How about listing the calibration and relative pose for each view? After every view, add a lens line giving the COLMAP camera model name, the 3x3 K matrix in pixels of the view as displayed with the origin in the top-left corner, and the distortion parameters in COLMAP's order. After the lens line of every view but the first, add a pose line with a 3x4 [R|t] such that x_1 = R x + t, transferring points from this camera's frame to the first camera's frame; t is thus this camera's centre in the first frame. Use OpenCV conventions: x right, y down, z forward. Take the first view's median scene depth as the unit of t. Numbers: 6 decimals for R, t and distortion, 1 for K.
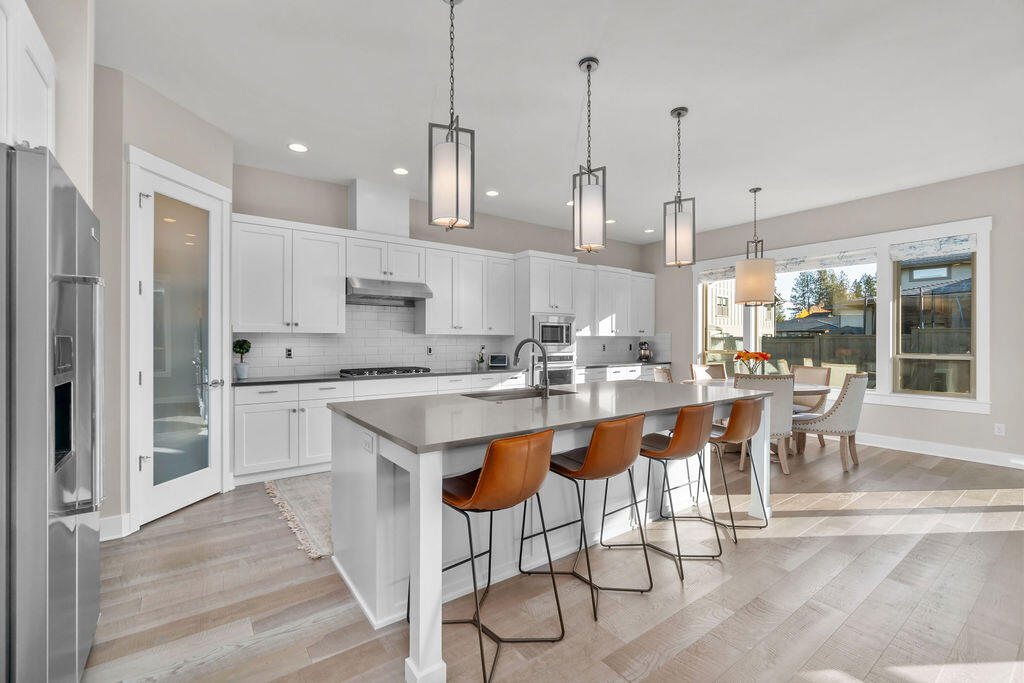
lens RADIAL K [[435.9, 0, 508.4], [0, 435.9, 338.5], [0, 0, 1]] dist [-0.003084, -0.000297]
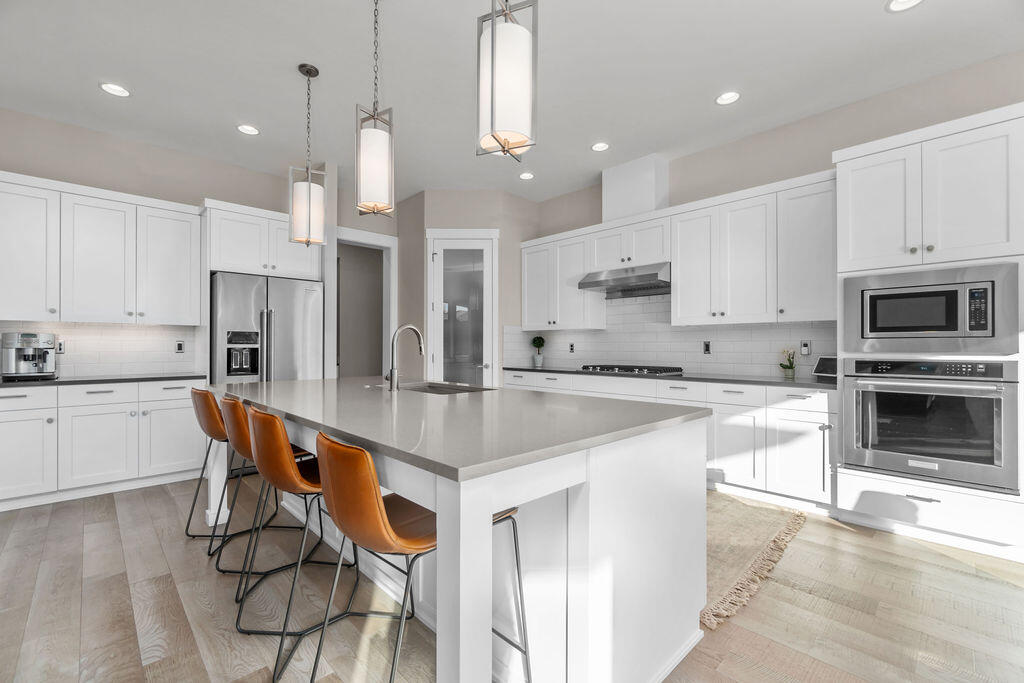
lens RADIAL K [[434.0, 0, 529.7], [0, 434.0, 344.2], [0, 0, 1]] dist [0.000270, 0.000080]
pose [[0.161571, -0.002553, -0.986858, 0.527599], [0.009728, 0.999952, -0.000995, 0.020999], [0.986813, -0.009439, 0.161588, 0.609802]]
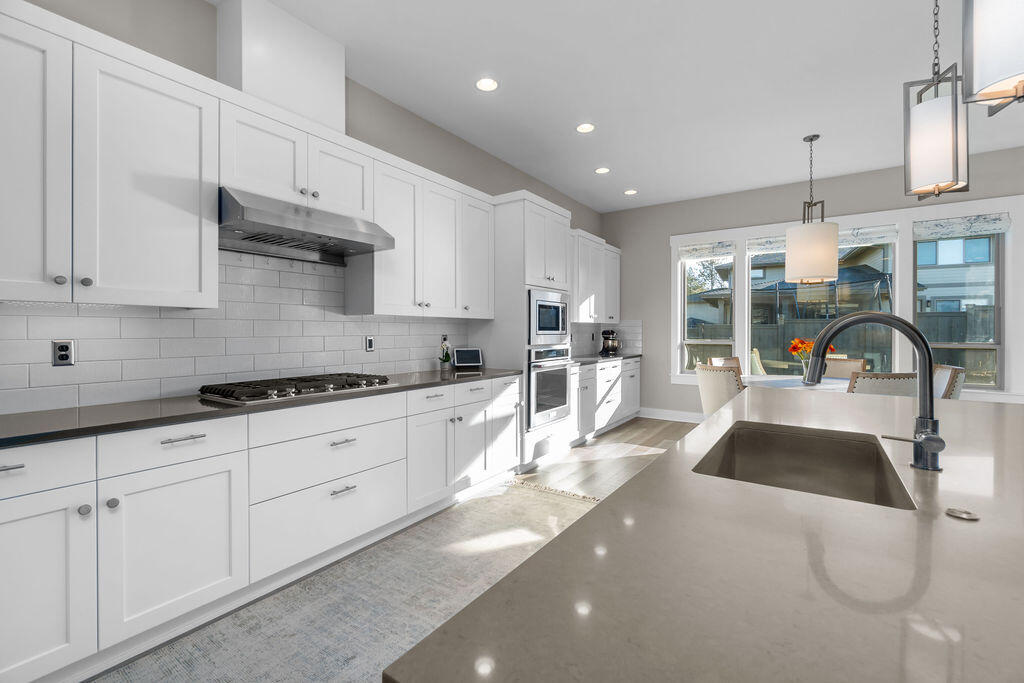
lens RADIAL K [[443.6, 0, 510.9], [0, 443.6, 332.9], [0, 0, 1]] dist [-0.000987, -0.000037]
pose [[0.943197, -0.000584, 0.332234, -0.209629], [-0.002380, 0.999961, 0.008514, 0.008186], [-0.332226, -0.008821, 0.943159, 0.401739]]
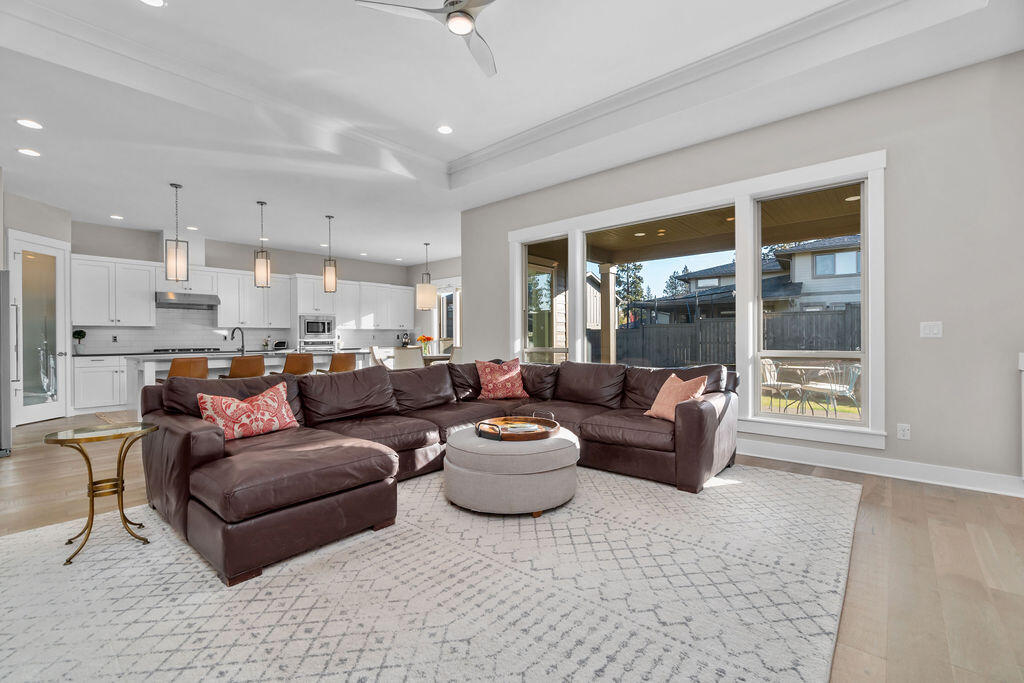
lens RADIAL K [[435.9, 0, 508.4], [0, 435.9, 338.5], [0, 0, 1]] dist [-0.003084, -0.000297]
pose [[0.976638, -0.007299, 0.214768, 0.489877], [0.005878, 0.999956, 0.007255, 0.025405], [-0.214811, -0.005823, 0.976638, -0.754187]]
